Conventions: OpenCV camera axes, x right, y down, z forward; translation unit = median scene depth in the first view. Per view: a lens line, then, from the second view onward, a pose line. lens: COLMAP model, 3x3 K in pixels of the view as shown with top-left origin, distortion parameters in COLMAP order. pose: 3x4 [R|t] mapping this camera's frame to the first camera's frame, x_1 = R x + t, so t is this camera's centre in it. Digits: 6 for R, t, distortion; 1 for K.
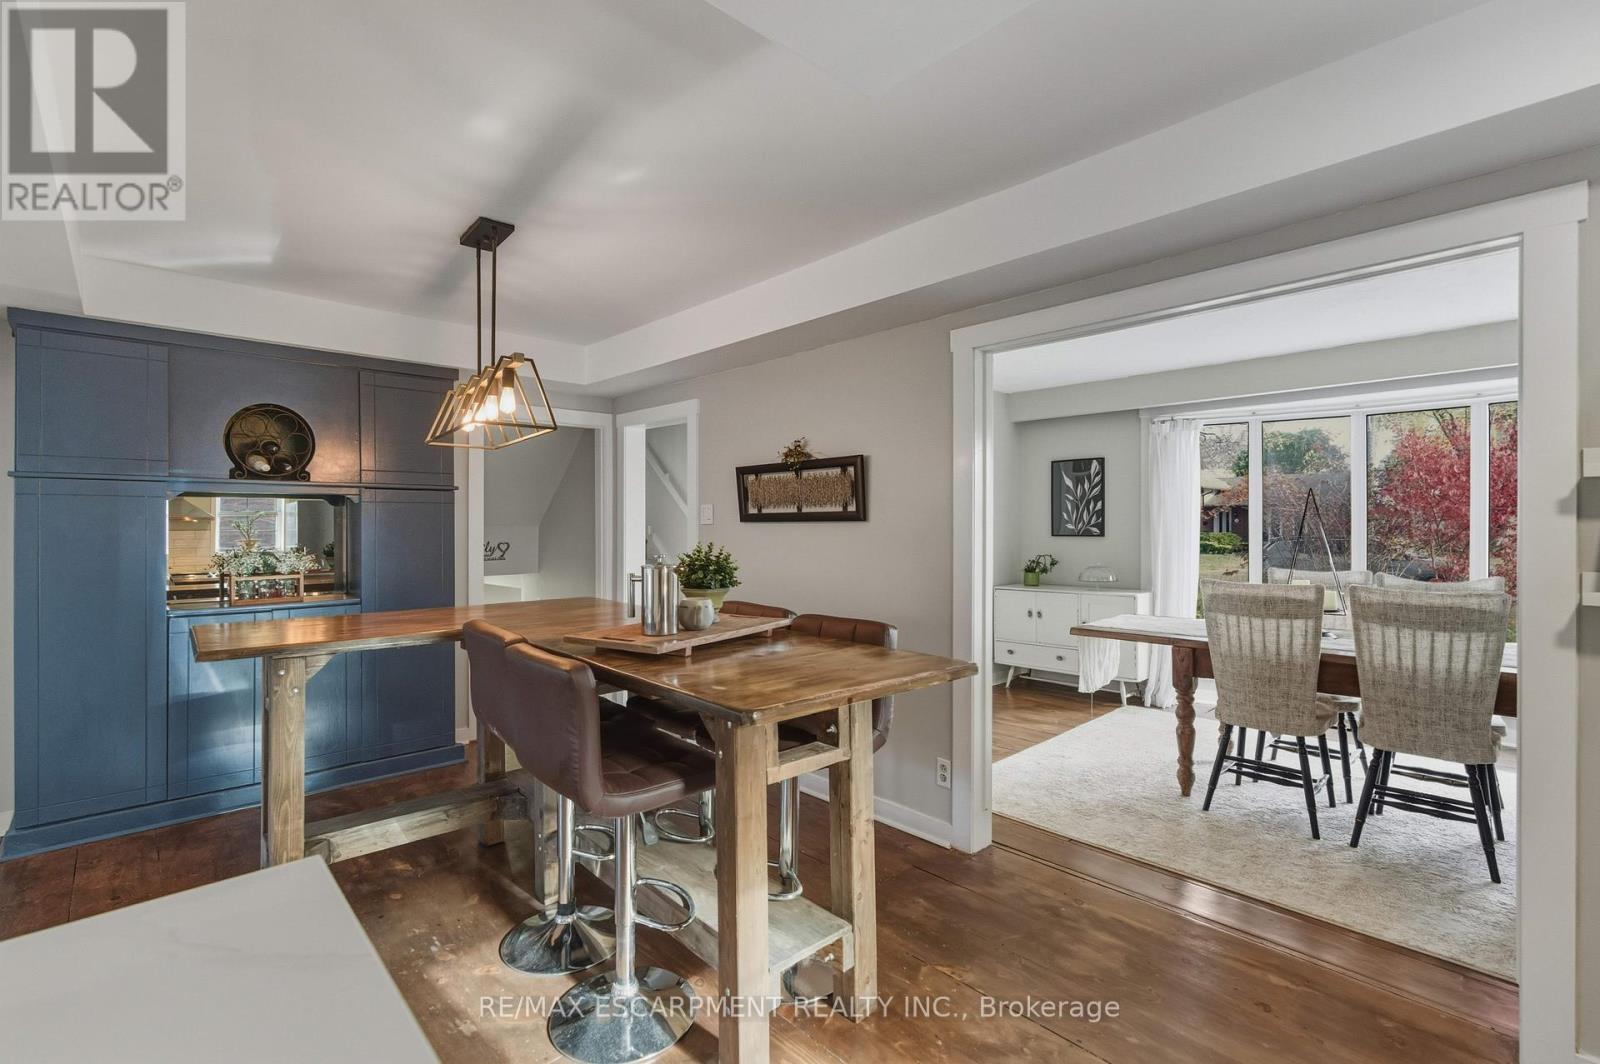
lens RADIAL K [[724.7, 0, 797.4], [0, 724.7, 515.8], [0, 0, 1]] dist [0.000142, -0.000039]
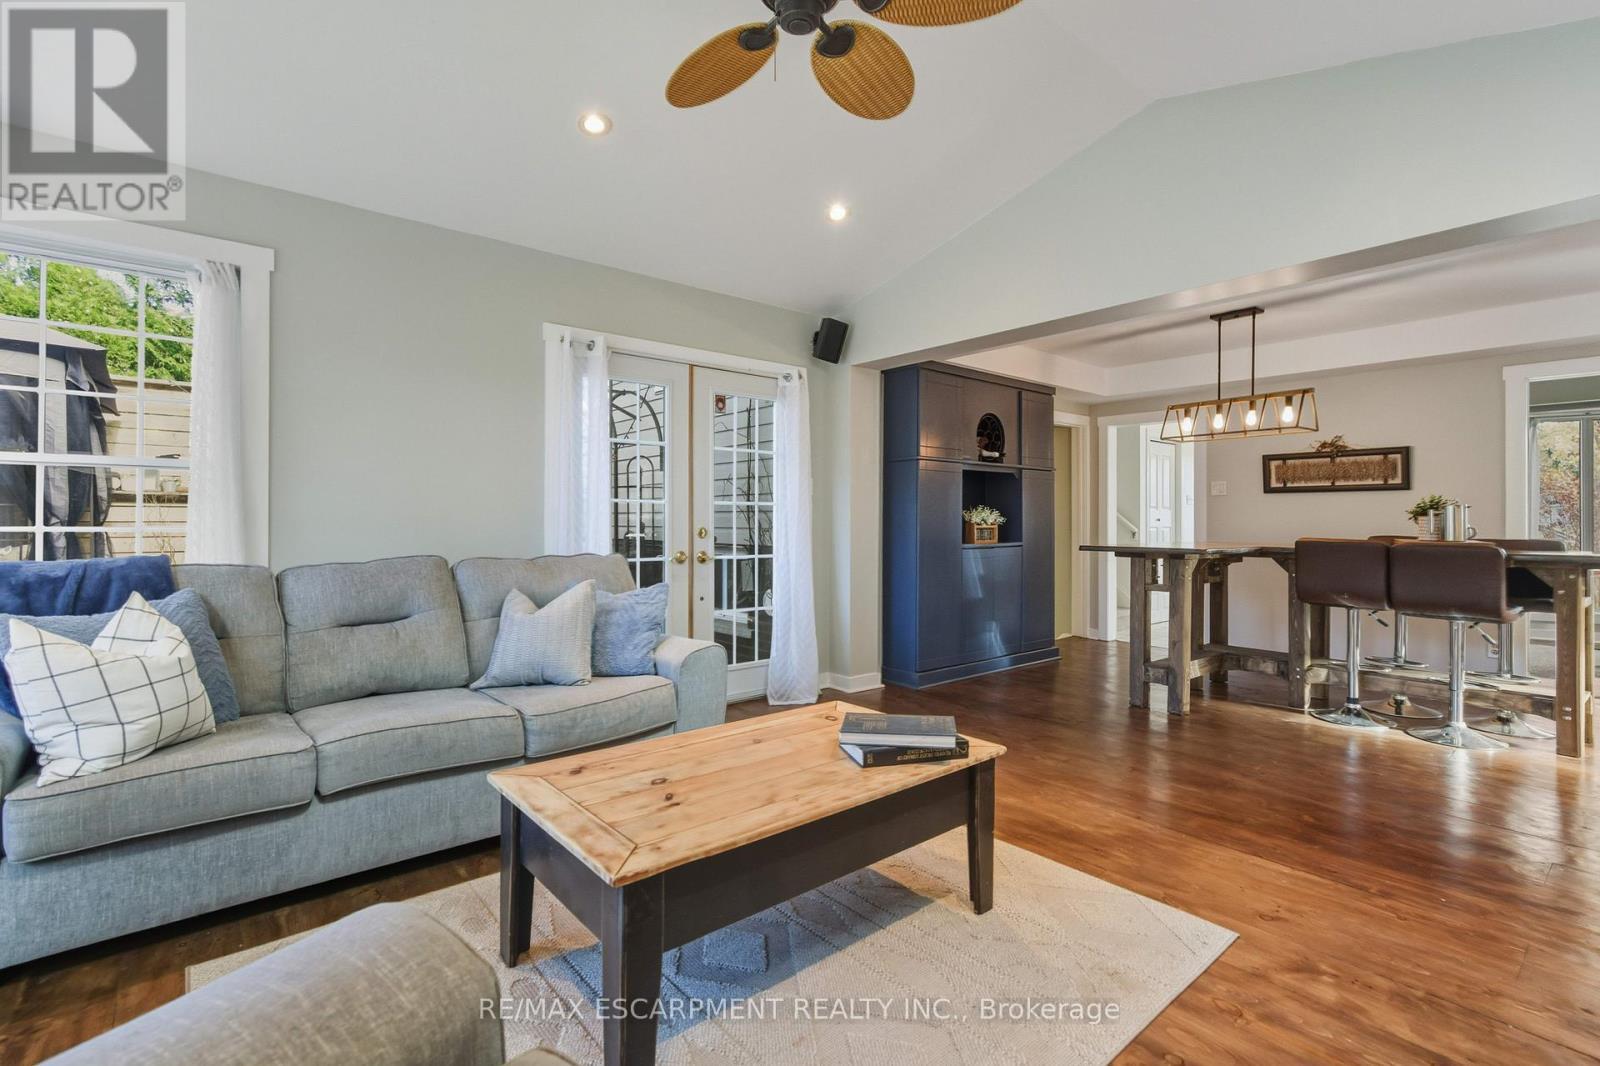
lens RADIAL K [[735.2, 0, 798.4], [0, 735.2, 519.8], [0, 0, 1]] dist [-0.000954, -0.000071]
pose [[0.999381, 0.002119, -0.035128, -1.046014], [-0.001706, 0.999929, 0.011808, 0.050452], [0.035150, -0.011741, 0.999313, -0.551743]]
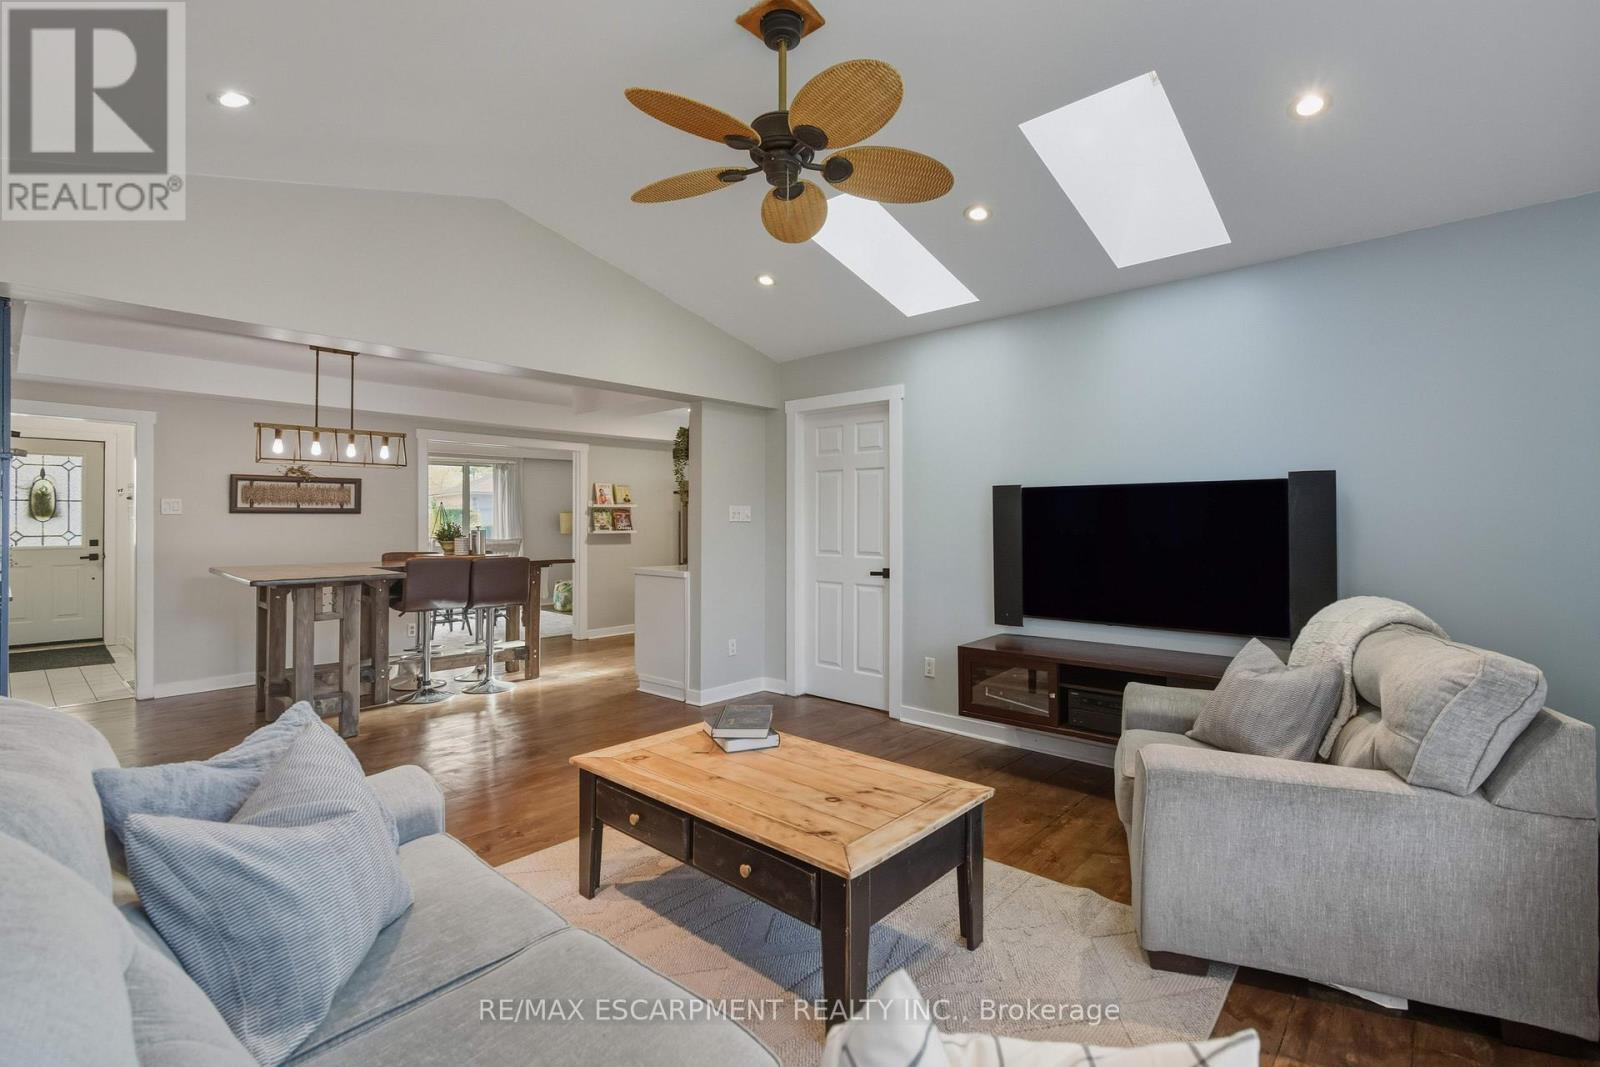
lens RADIAL K [[724.7, 0, 797.4], [0, 724.7, 517.3], [0, 0, 1]] dist [0.000142, -0.000039]
pose [[-0.095765, 0.002106, 0.995402, -1.738339], [-0.009848, 0.999947, -0.003063, 0.010776], [-0.995355, -0.010096, -0.095739, 0.034253]]
